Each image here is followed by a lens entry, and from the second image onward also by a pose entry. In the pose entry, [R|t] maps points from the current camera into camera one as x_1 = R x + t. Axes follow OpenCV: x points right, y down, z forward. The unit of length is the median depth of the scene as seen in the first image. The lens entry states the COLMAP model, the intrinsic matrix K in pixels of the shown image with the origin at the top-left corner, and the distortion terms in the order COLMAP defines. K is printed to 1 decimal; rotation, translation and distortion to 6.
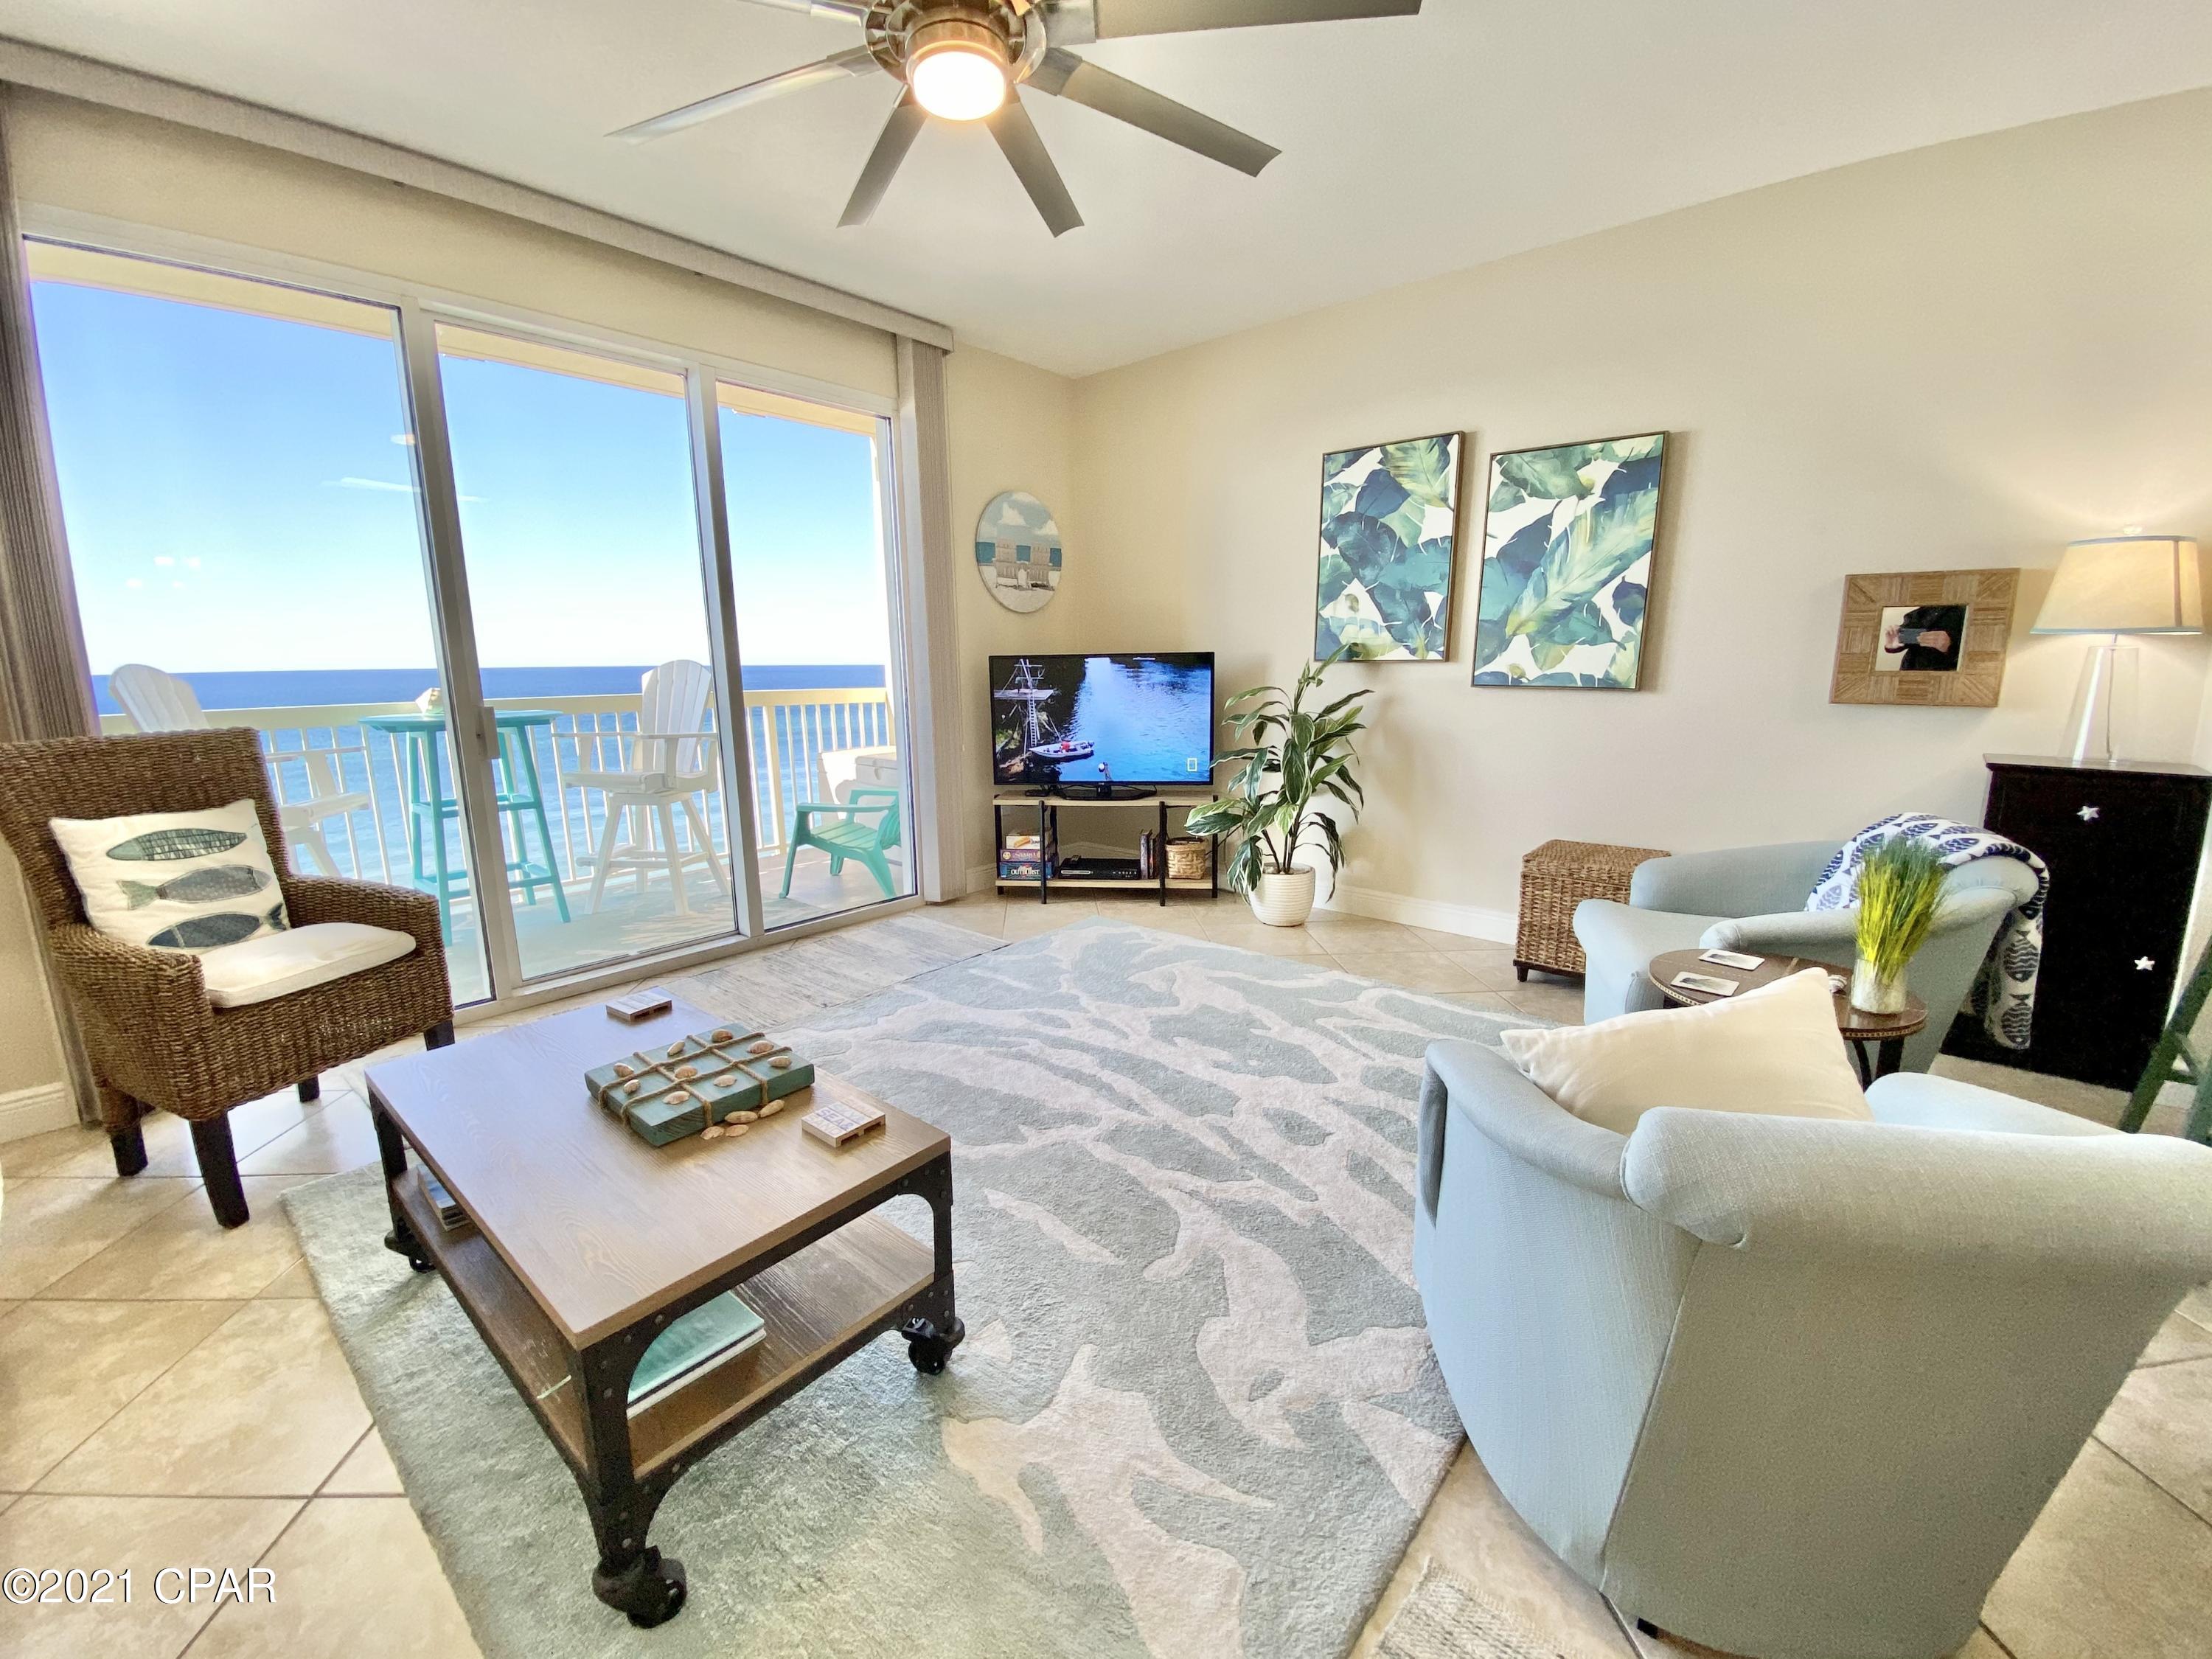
lens RADIAL K [[879.4, 0, 1094.9], [0, 879.4, 840.1], [0, 0, 1]] dist [0.027635, -0.022120]
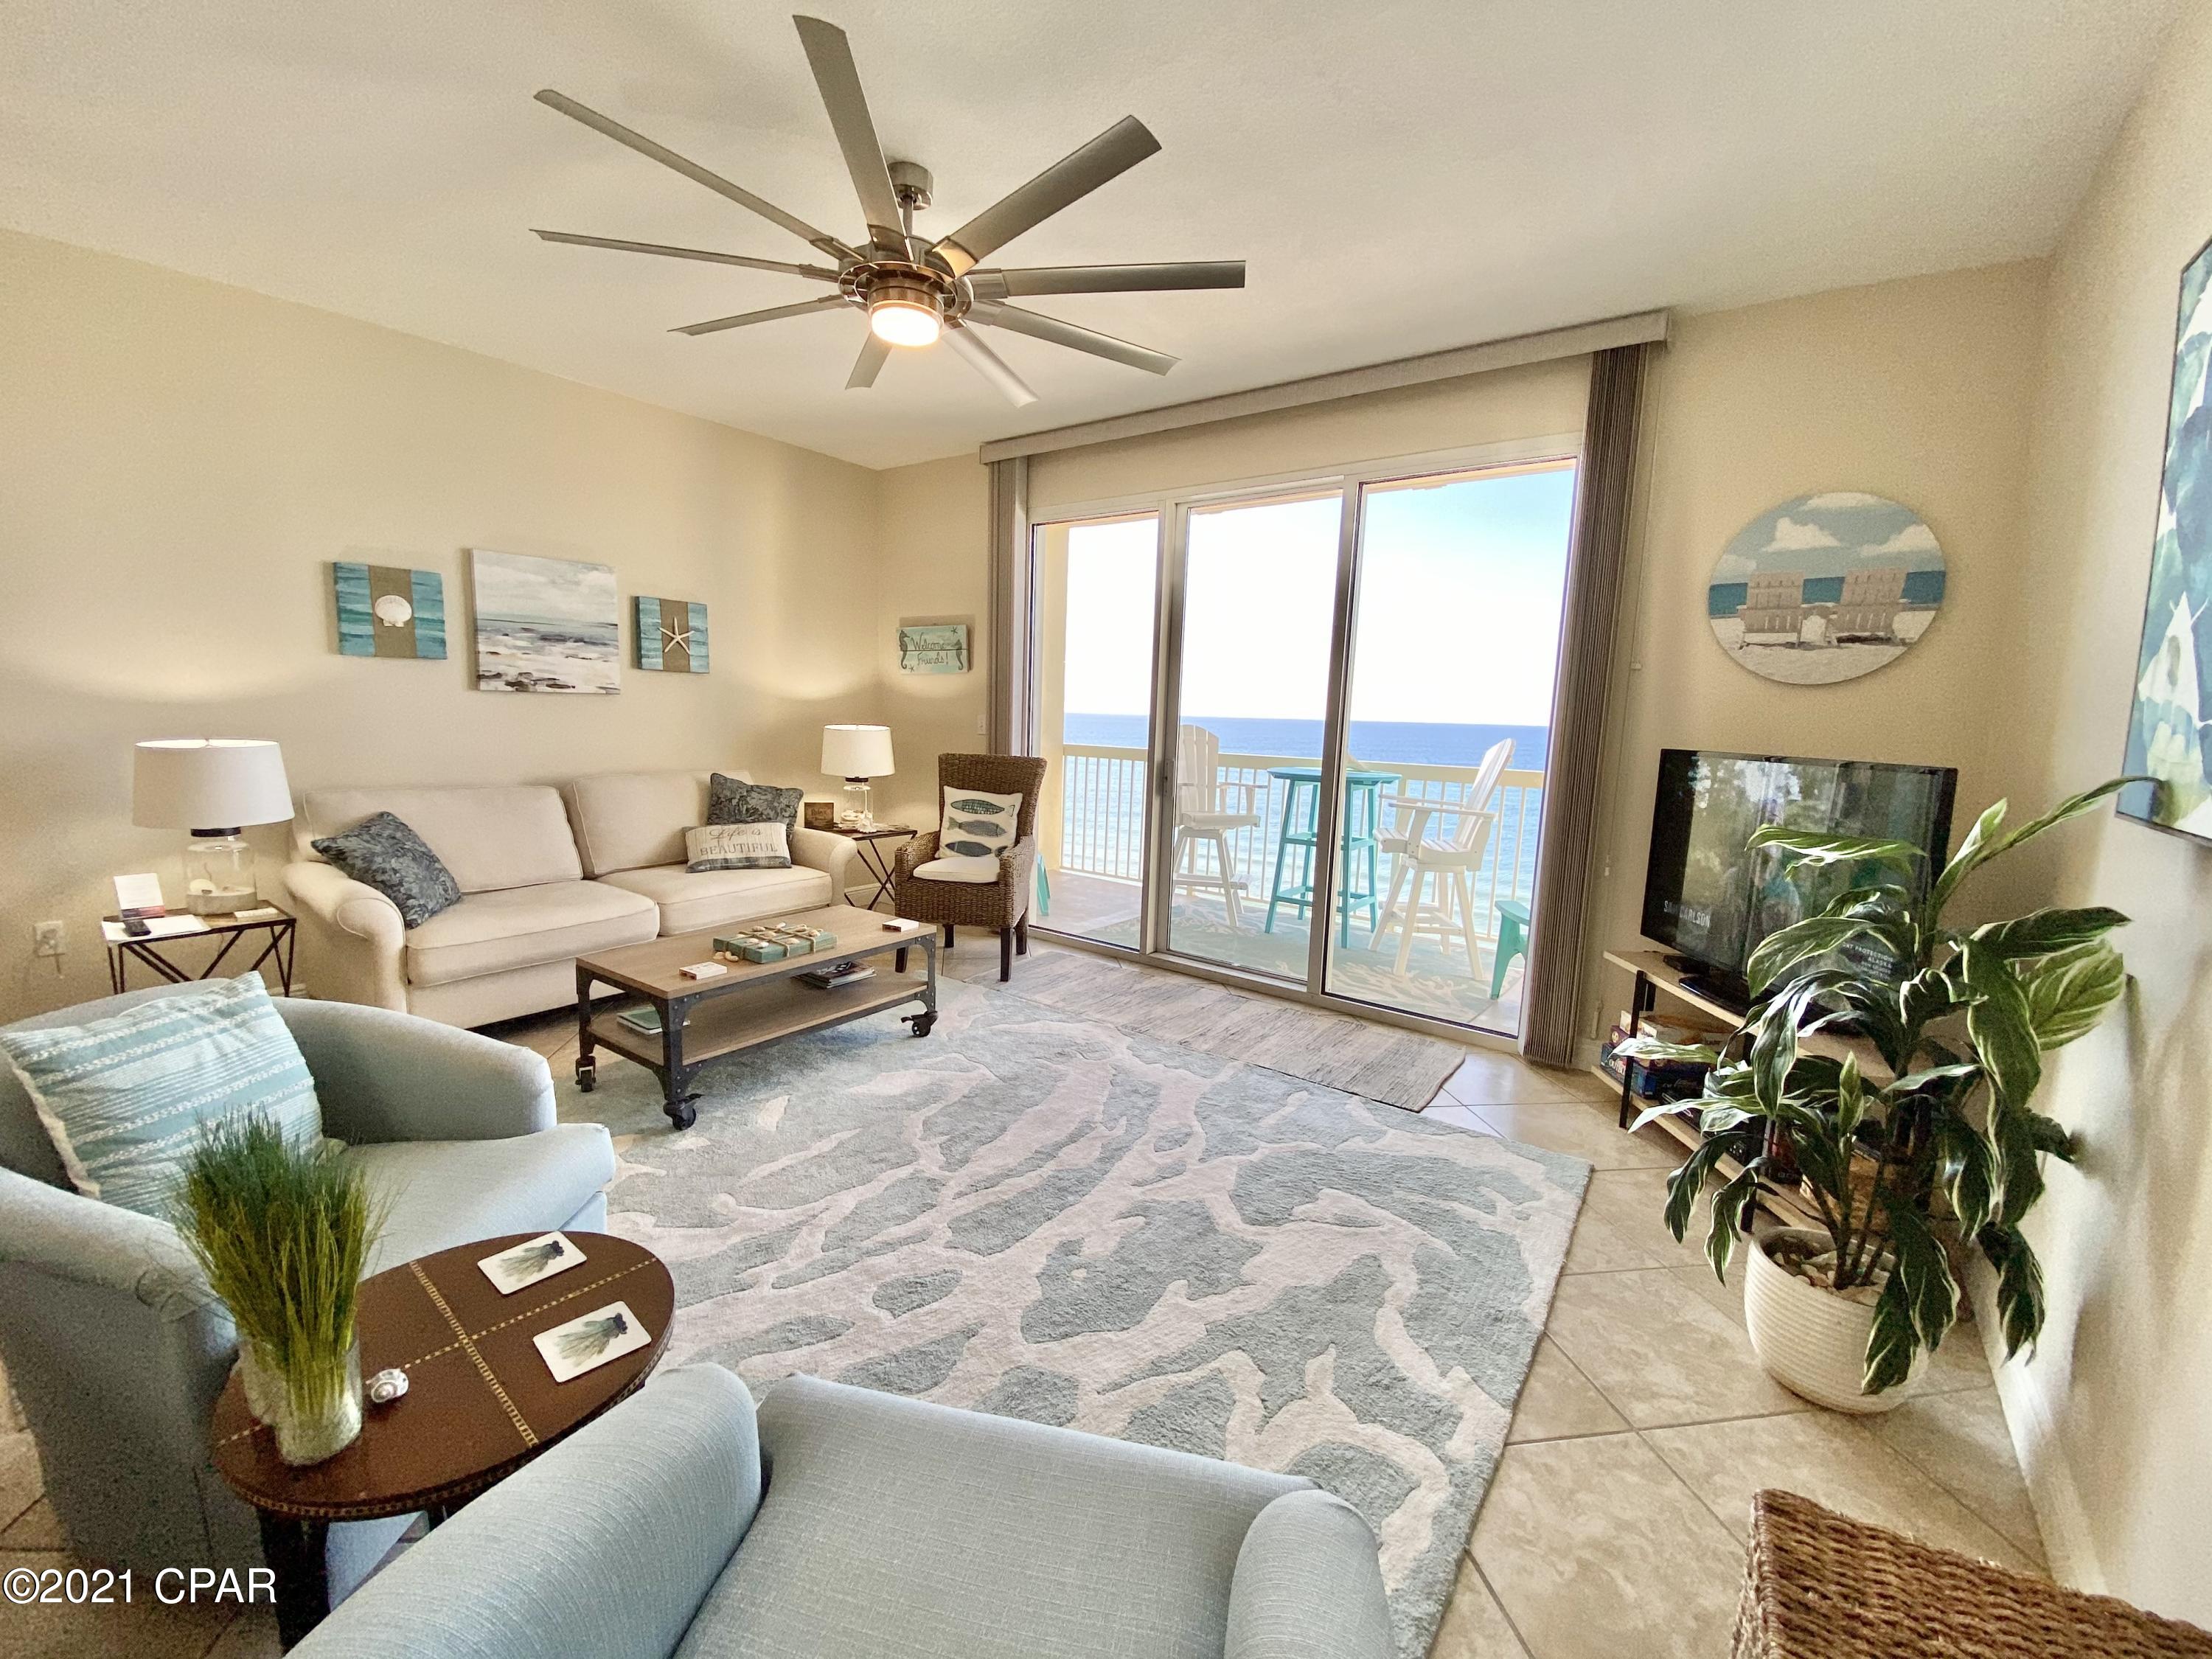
lens RADIAL K [[890.3, 0, 1101.0], [0, 890.3, 830.6], [0, 0, 1]] dist [0.028921, -0.025001]
pose [[0.087939, 0.148401, -0.985009, 0.660635], [-0.232893, 0.964498, 0.124519, -0.164046], [0.968518, 0.218452, 0.119379, 0.620310]]
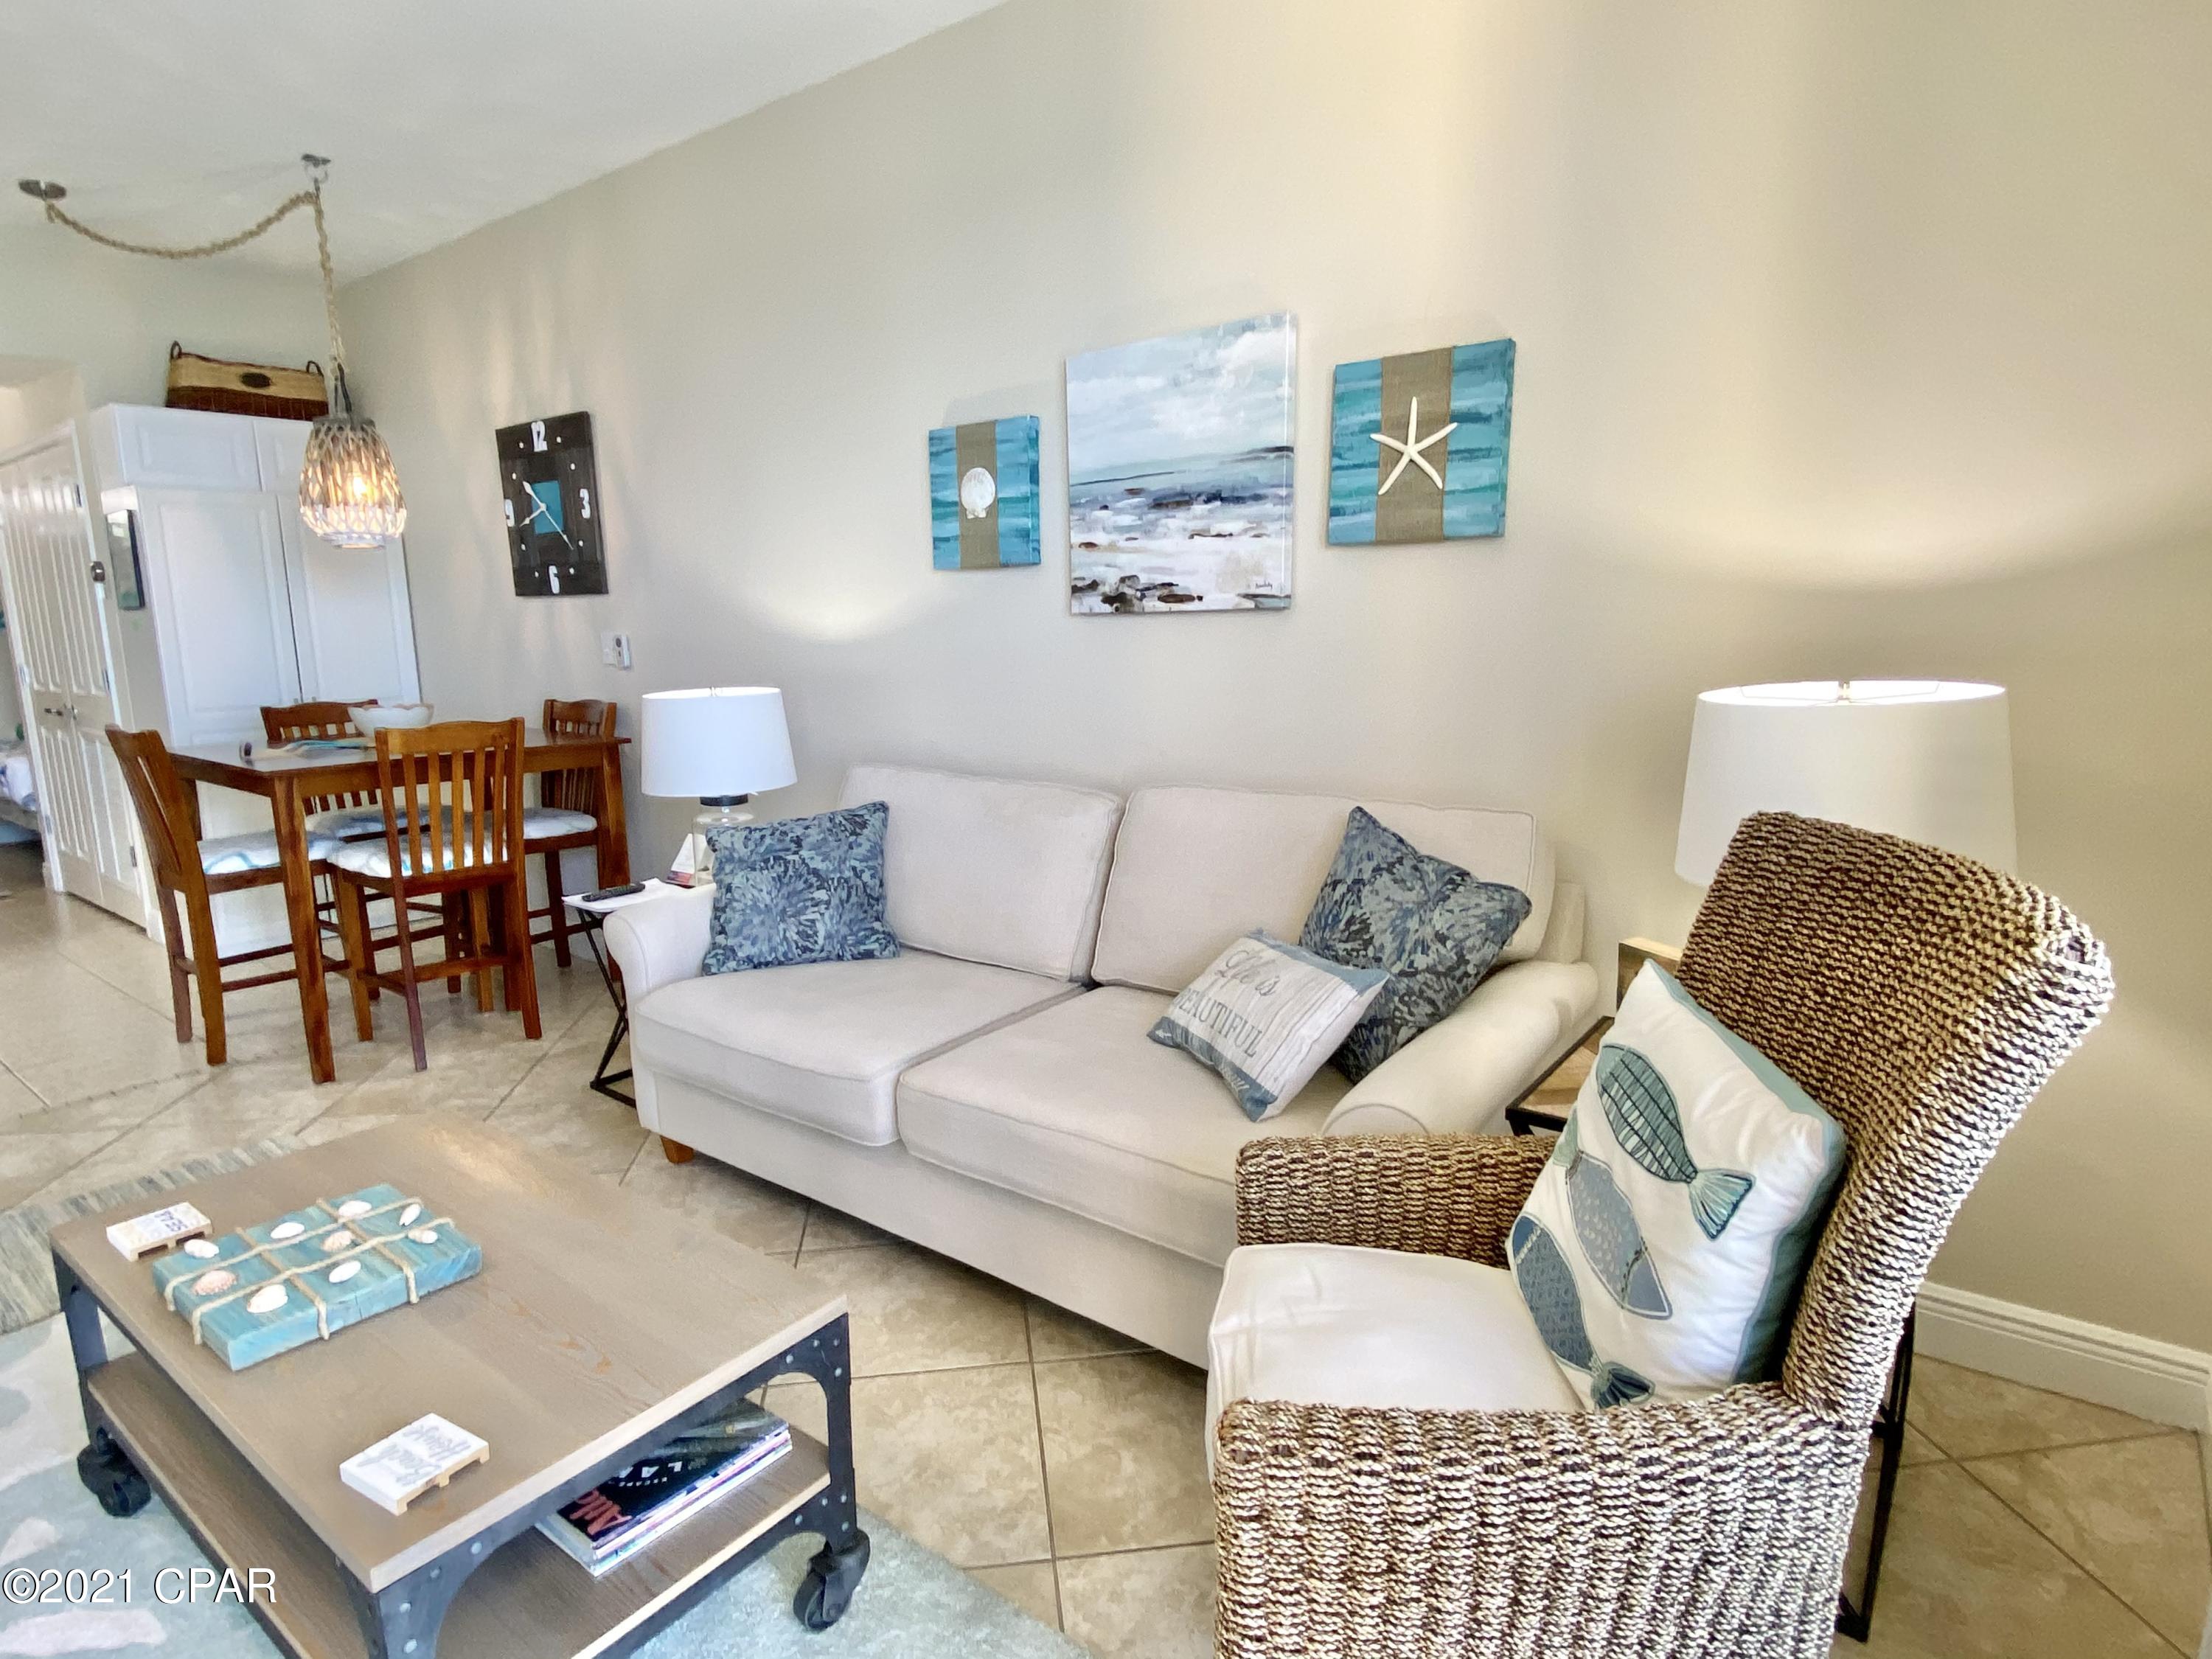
lens RADIAL K [[1210.8, 0, 1097.2], [0, 1210.8, 849.2], [0, 0, 1]] dist [0.053862, -0.001401]
pose [[-0.998151, 0.033484, -0.050719, -0.460607], [0.012072, 0.927146, 0.374505, -0.180006], [0.059564, 0.373201, -0.925837, 0.818134]]
